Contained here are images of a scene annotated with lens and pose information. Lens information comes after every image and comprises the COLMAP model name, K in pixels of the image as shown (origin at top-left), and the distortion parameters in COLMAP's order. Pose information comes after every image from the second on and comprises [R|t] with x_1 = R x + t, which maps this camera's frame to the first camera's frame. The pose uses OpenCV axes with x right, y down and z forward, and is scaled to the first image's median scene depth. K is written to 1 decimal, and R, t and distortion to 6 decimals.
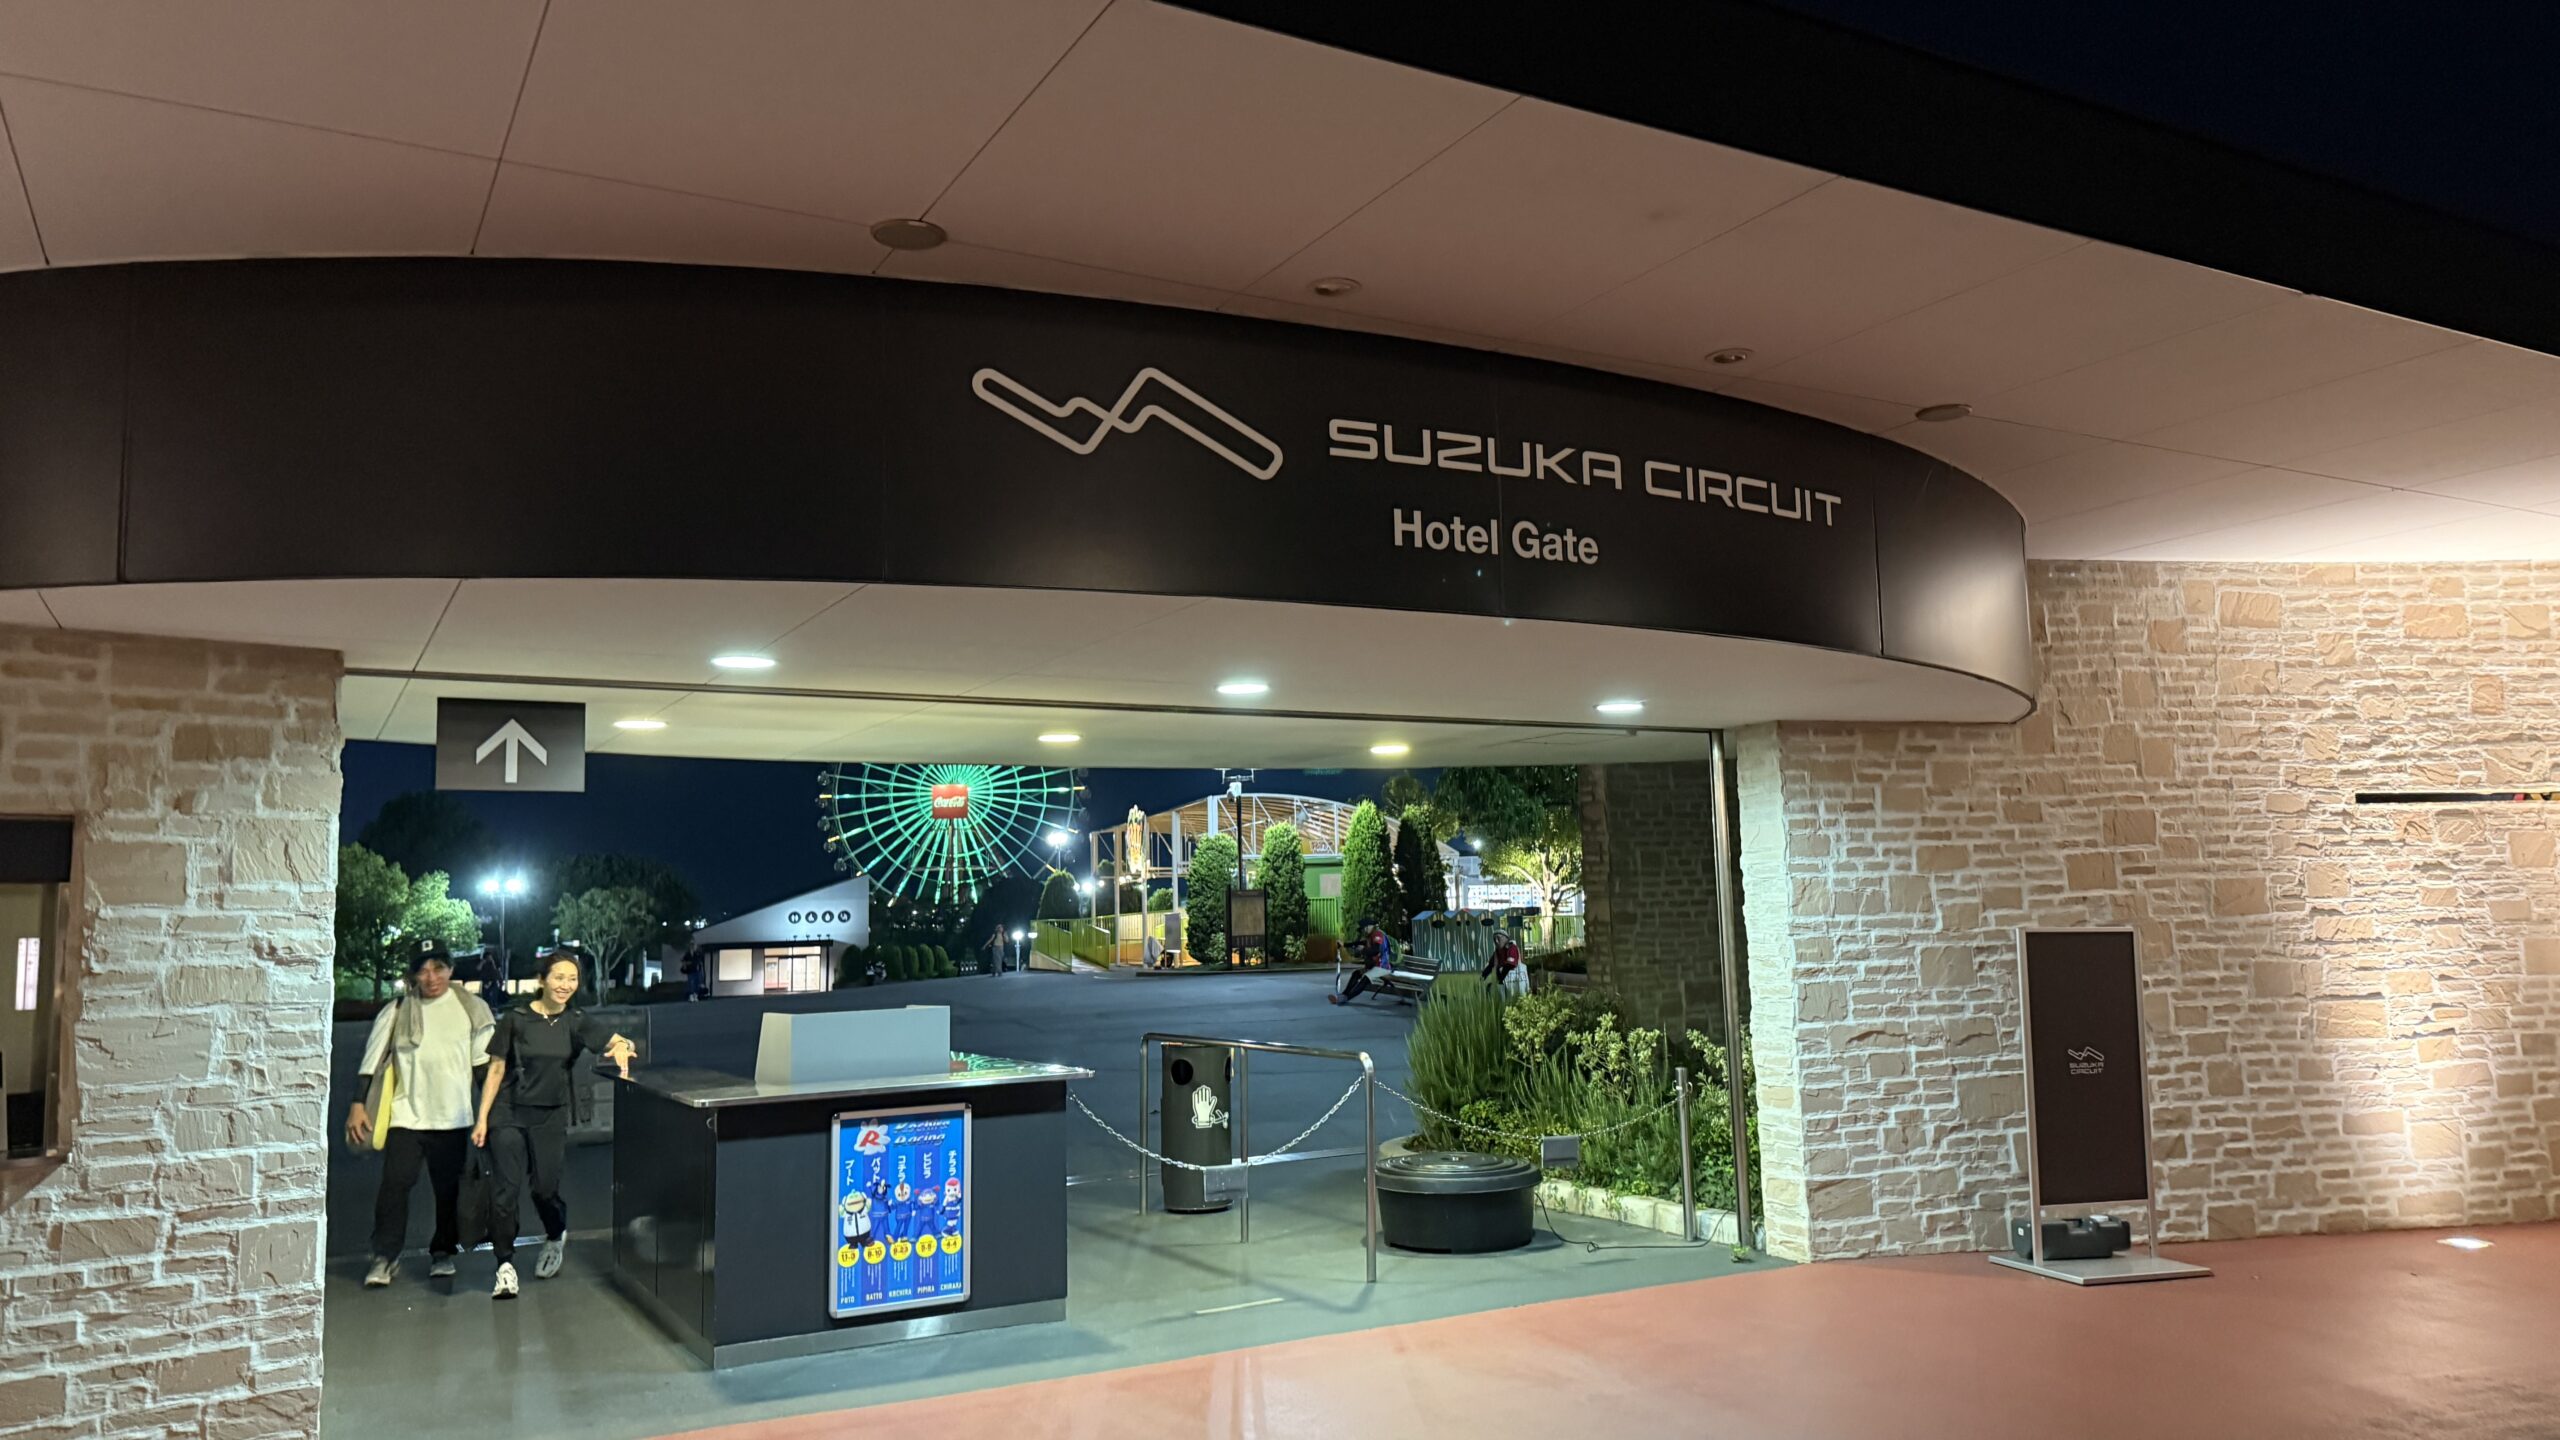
lens RADIAL K [[1816.3, 0, 1286.6], [0, 1816.3, 721.6], [0, 0, 1]] dist [0.059175, -0.029030]
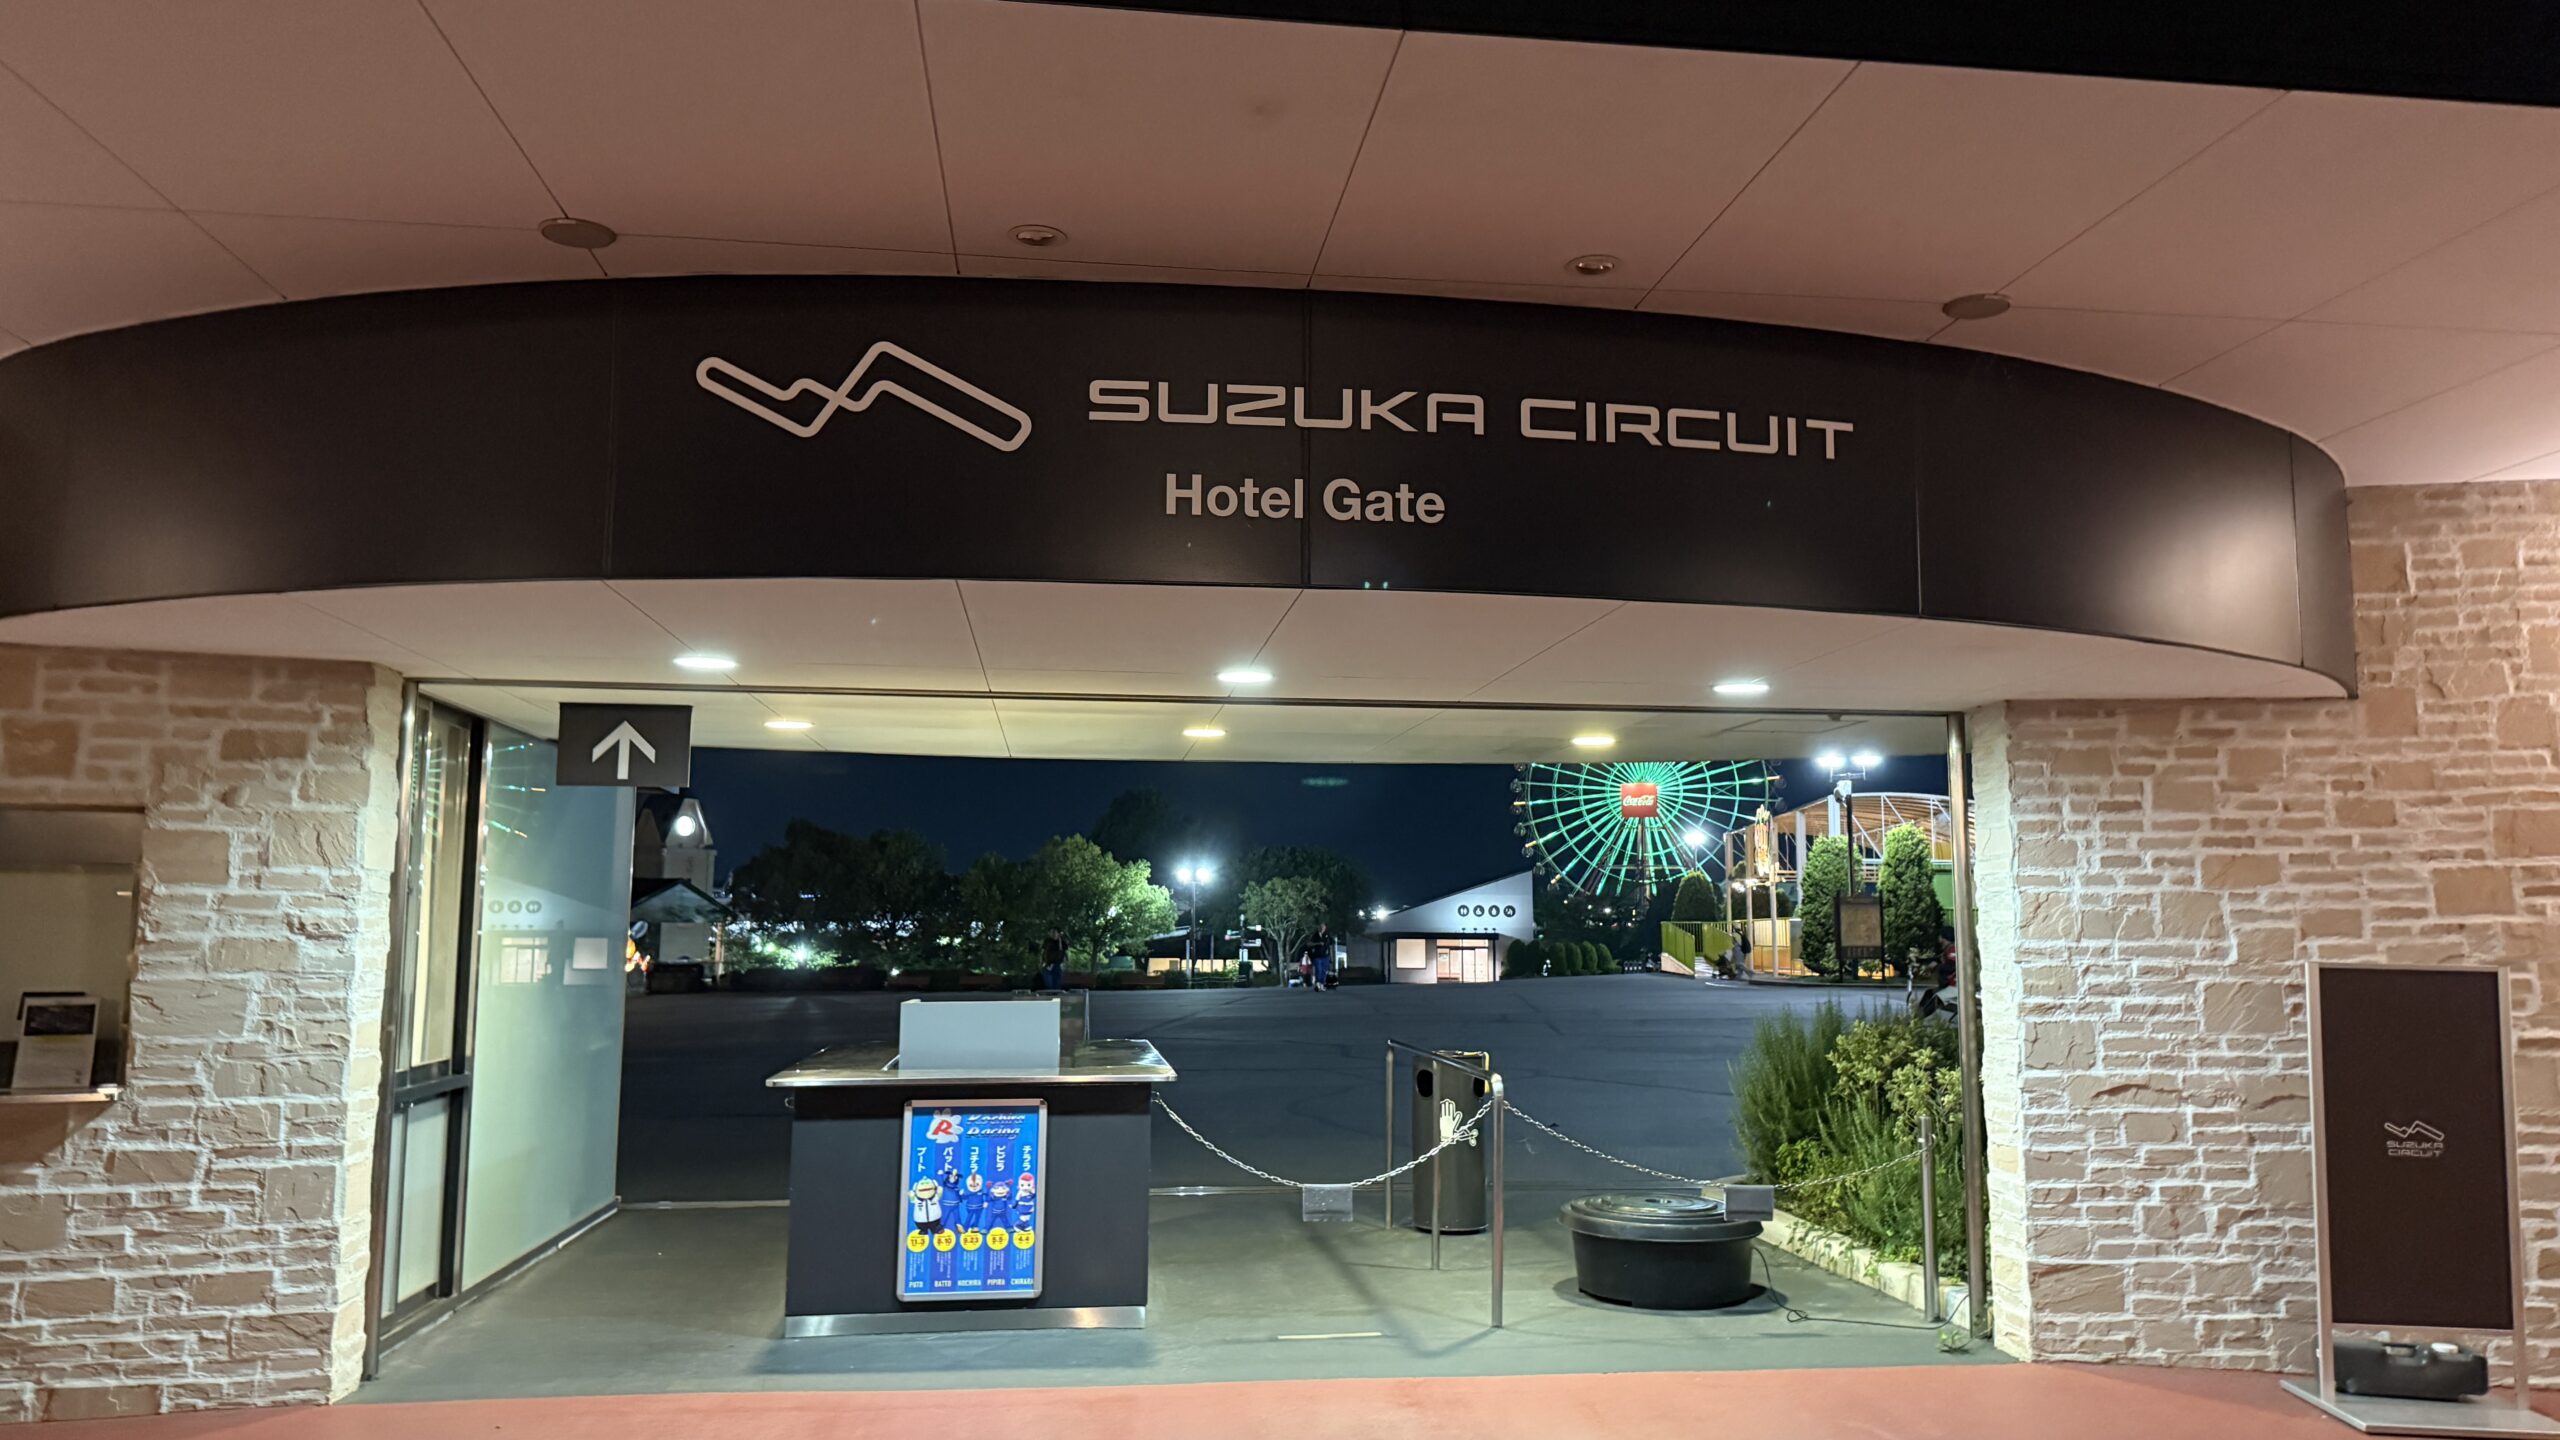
lens RADIAL K [[1816.3, 0, 1276.7], [0, 1816.3, 736.5], [0, 0, 1]] dist [0.059175, -0.029030]
pose [[0.926071, -0.012265, -0.377151, 0.347723], [0.015219, 0.999872, 0.004852, 0.008171], [0.377043, -0.010233, 0.926139, 0.136995]]
